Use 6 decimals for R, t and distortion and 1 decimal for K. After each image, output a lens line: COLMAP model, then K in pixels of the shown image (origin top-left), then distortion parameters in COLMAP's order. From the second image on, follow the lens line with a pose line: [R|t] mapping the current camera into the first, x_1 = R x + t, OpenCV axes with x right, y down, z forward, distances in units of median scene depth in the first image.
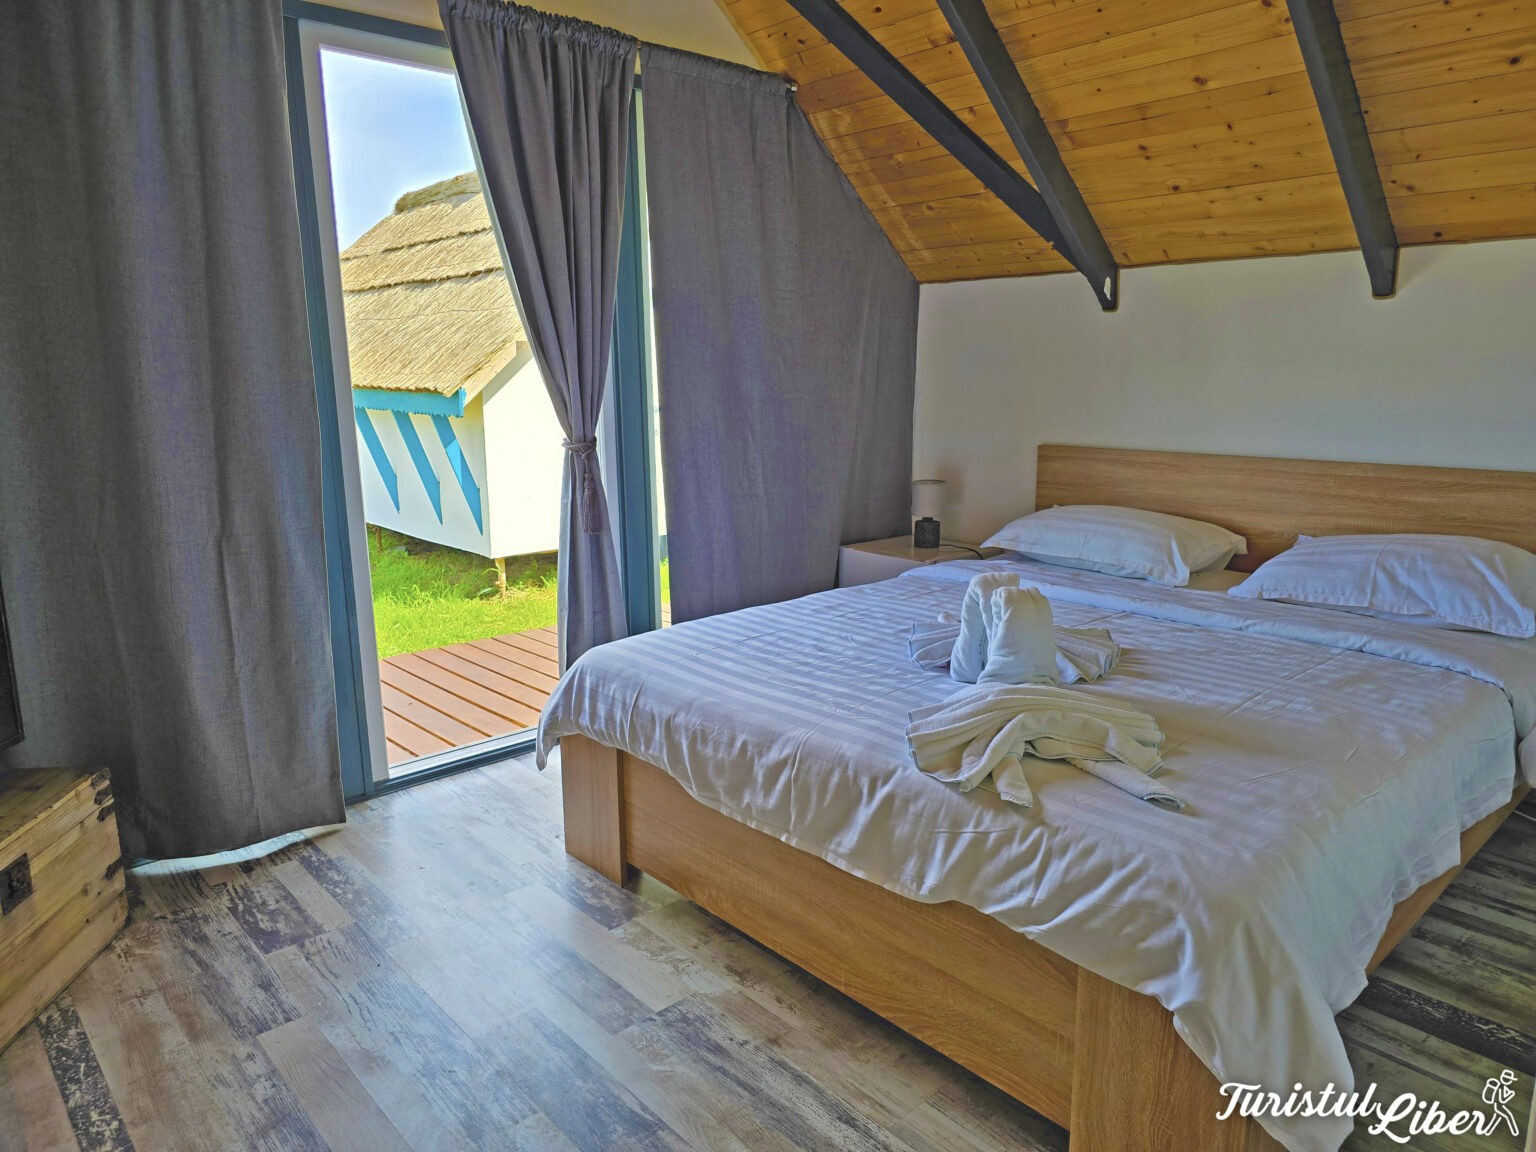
lens RADIAL K [[1026.0, 0, 770.8], [0, 1026.0, 572.8], [0, 0, 1]] dist [0.041658, -0.028733]
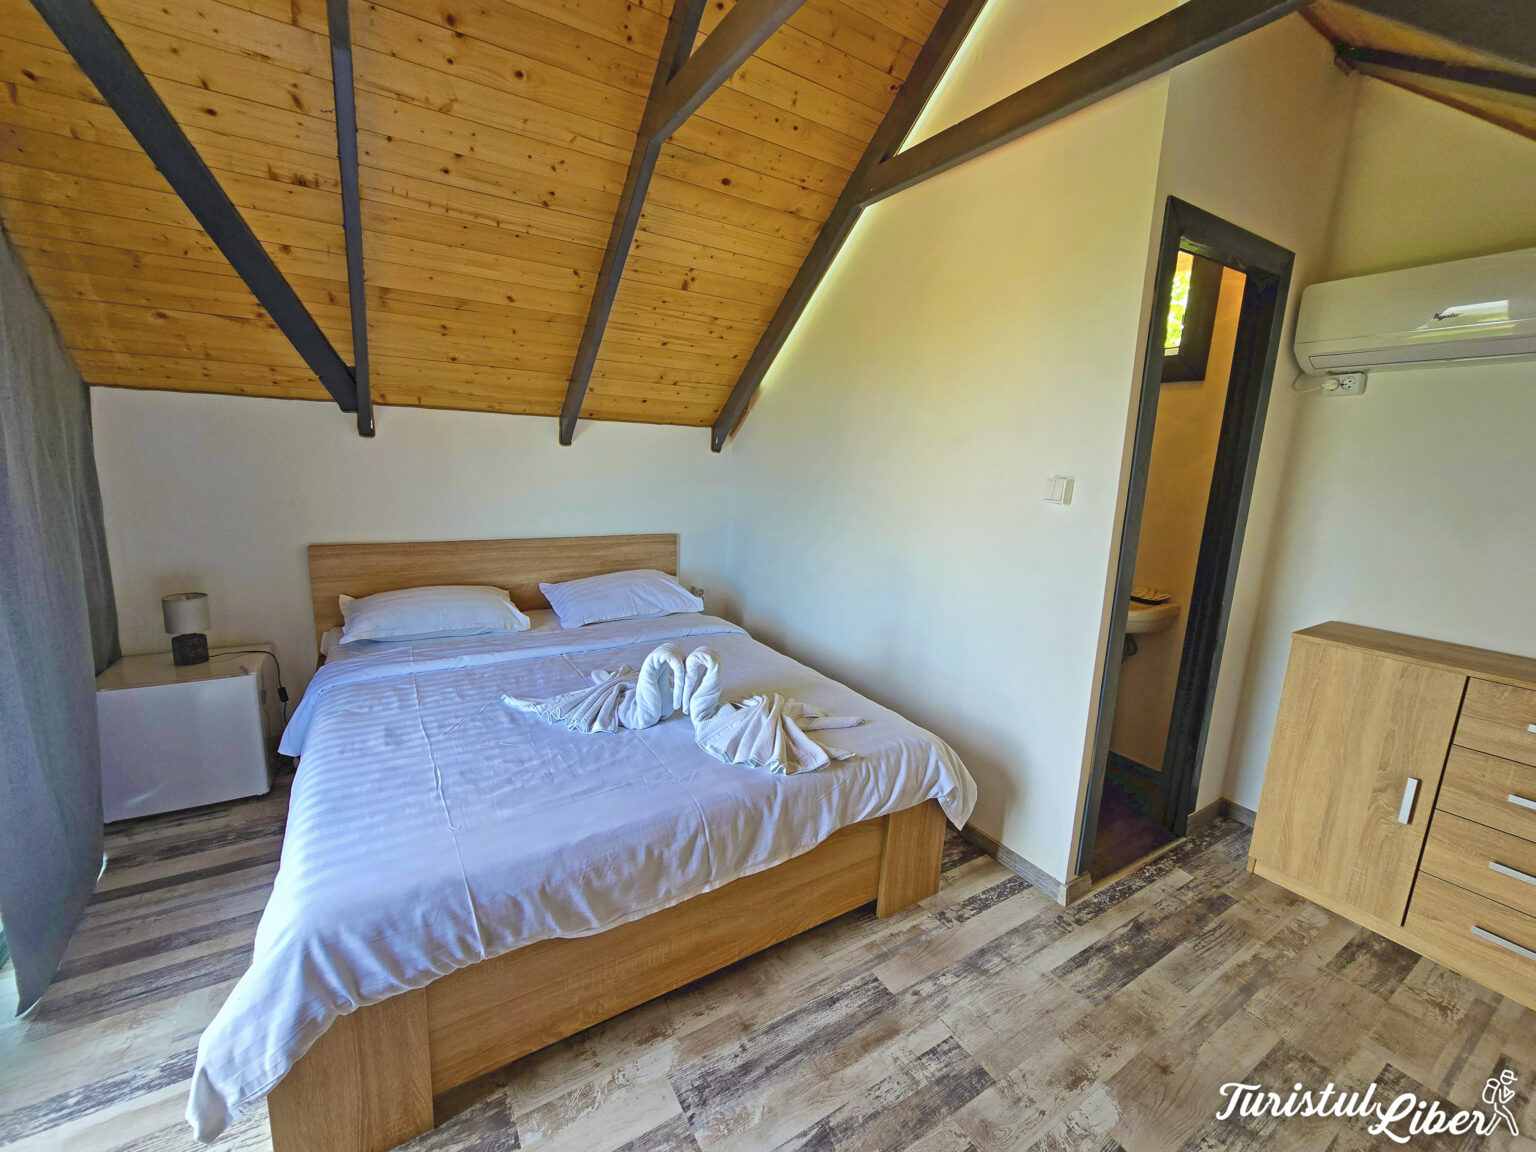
lens RADIAL K [[630.3, 0, 773.0], [0, 630.3, 575.7], [0, 0, 1]] dist [-0.002849, -0.000064]
pose [[0.176374, -0.169085, 0.969692, -0.635021], [0.159032, 0.977088, 0.141449, -0.208540], [-0.971391, 0.129264, 0.199223, 0.685632]]
